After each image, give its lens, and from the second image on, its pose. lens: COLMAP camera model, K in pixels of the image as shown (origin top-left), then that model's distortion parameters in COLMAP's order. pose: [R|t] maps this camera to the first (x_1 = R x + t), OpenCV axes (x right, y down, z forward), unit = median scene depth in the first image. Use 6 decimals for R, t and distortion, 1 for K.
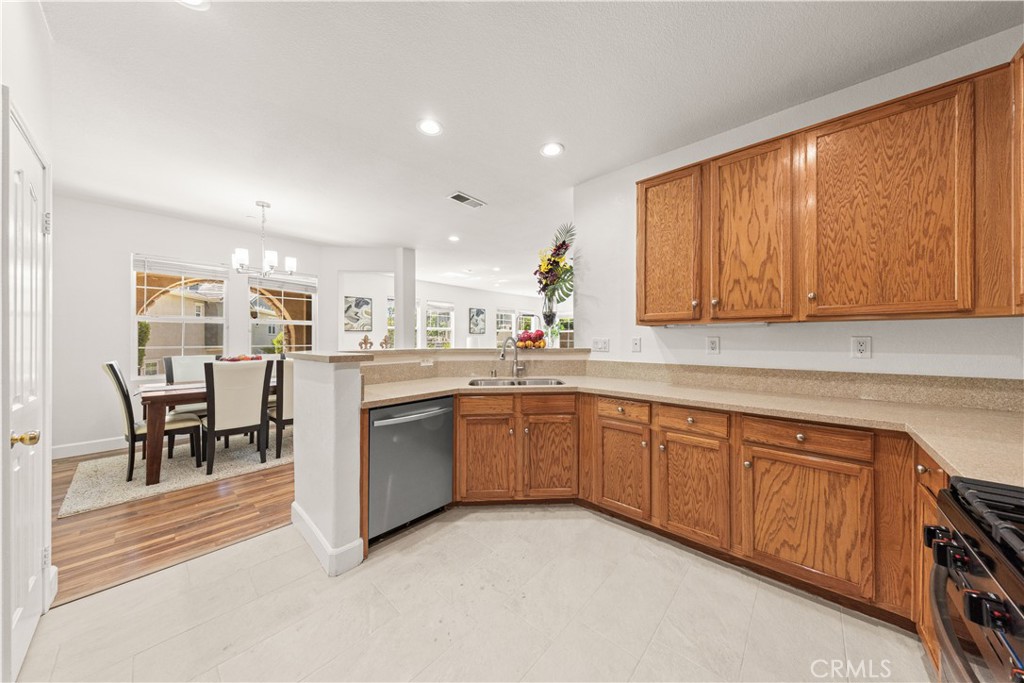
lens RADIAL K [[320.9, 0, 518.3], [0, 320.9, 338.0], [0, 0, 1]] dist [0.000742, 0.000033]
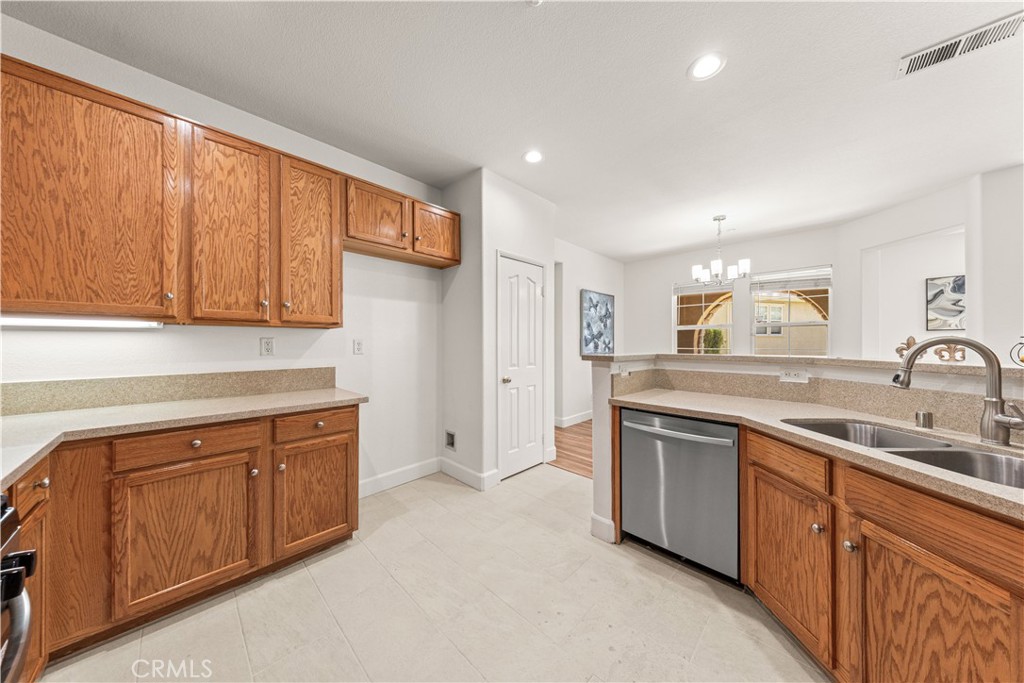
lens RADIAL K [[320.9, 0, 515.4], [0, 320.9, 342.6], [0, 0, 1]] dist [0.000742, 0.000033]
pose [[-0.030869, 0.002088, -0.999521, 0.608297], [-0.000022, 0.999998, 0.002090, 0.003435], [0.999523, 0.000087, -0.030869, 0.677084]]
